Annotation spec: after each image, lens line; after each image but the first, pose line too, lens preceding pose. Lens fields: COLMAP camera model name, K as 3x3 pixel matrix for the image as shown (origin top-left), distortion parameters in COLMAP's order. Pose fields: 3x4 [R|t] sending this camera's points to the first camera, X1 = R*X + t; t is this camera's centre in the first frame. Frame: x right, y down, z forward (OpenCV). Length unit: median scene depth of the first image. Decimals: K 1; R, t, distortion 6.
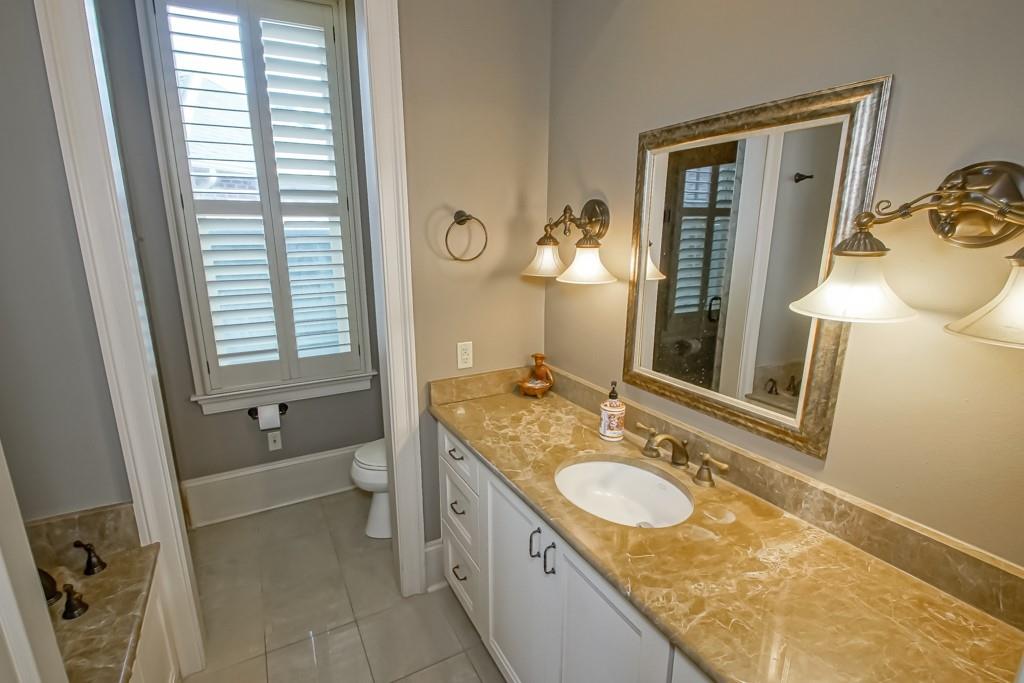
lens RADIAL K [[468.3, 0, 470.8], [0, 468.3, 341.6], [0, 0, 1]] dist [-0.001119, -0.004458]
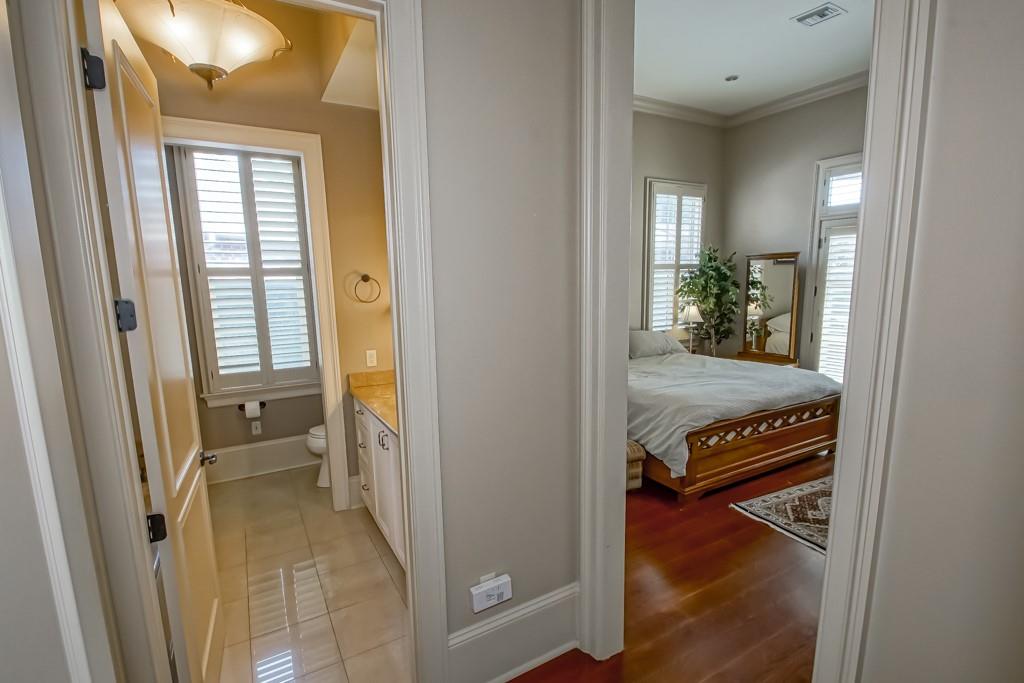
lens RADIAL K [[468.3, 0, 485.7], [0, 468.3, 352.5], [0, 0, 1]] dist [-0.001119, -0.004458]
pose [[0.999053, -0.017391, 0.039894, 0.262118], [0.020519, 0.996631, -0.079405, 0.118923], [-0.038379, 0.080149, 0.996044, -0.542902]]
